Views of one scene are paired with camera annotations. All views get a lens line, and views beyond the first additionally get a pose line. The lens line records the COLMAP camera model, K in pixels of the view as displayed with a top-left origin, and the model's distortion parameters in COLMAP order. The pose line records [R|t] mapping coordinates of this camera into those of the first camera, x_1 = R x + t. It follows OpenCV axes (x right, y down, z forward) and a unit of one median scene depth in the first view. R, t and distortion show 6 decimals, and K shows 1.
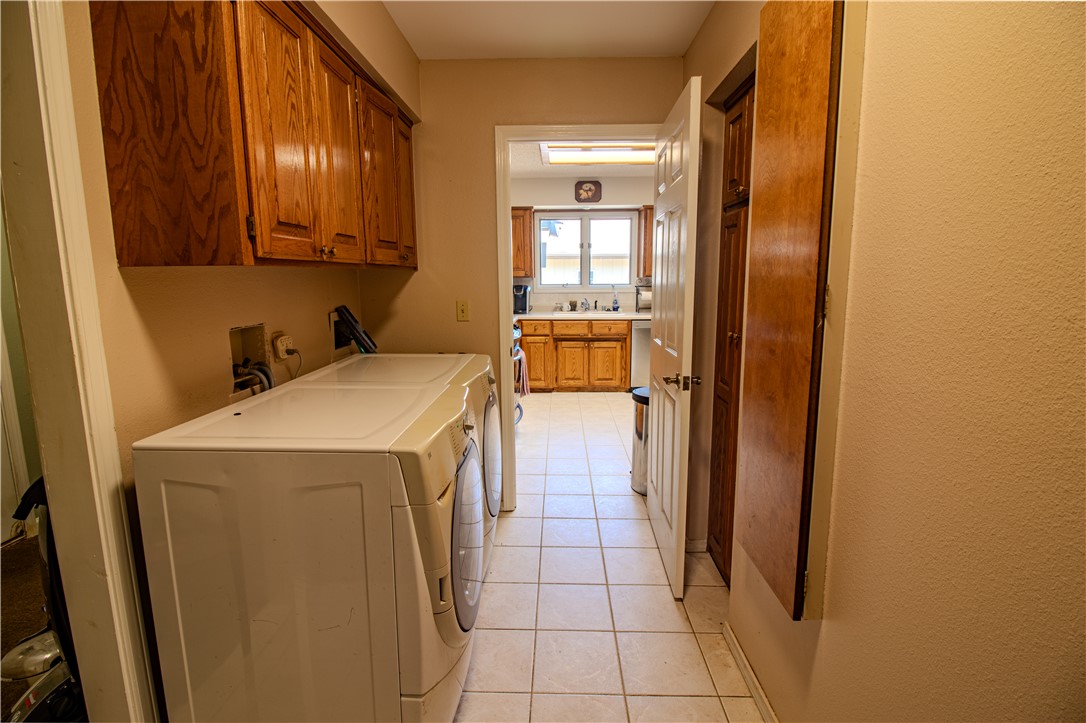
lens RADIAL K [[520.0, 0, 545.6], [0, 520.0, 356.9], [0, 0, 1]] dist [-0.015998, -0.002353]
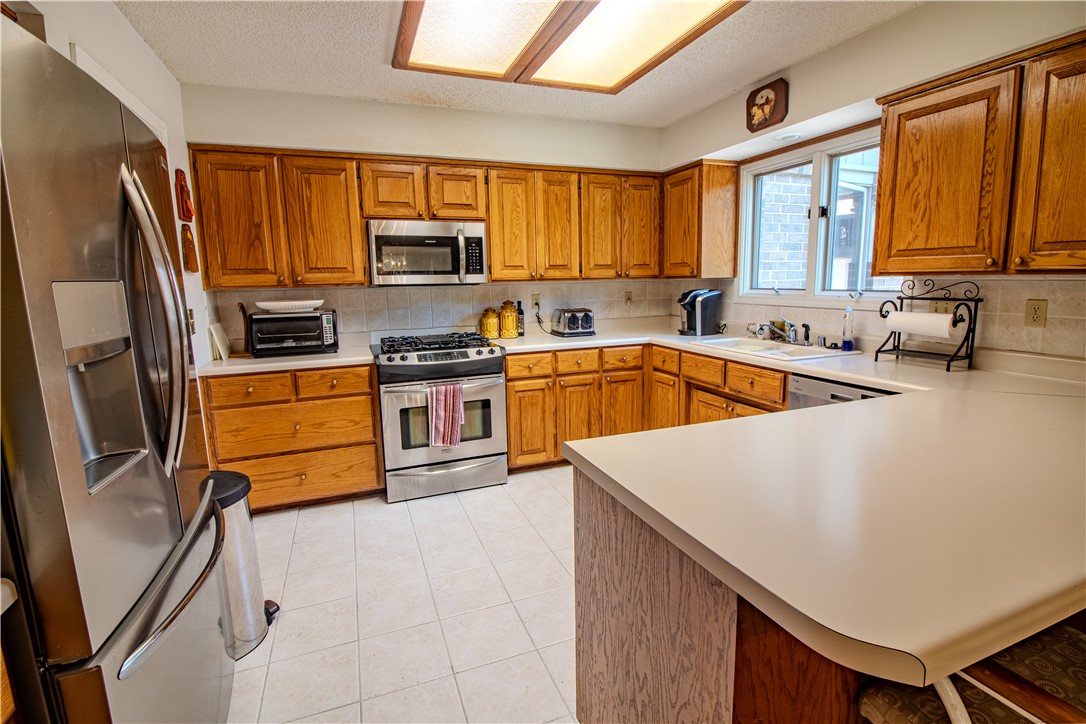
lens RADIAL K [[520.0, 0, 548.2], [0, 520.0, 361.0], [0, 0, 1]] dist [-0.015998, -0.002353]
pose [[0.379087, 0.142854, -0.914268, 0.480848], [-0.129100, 0.986514, 0.100613, -0.096251], [0.916311, 0.079891, 0.392417, 0.615111]]
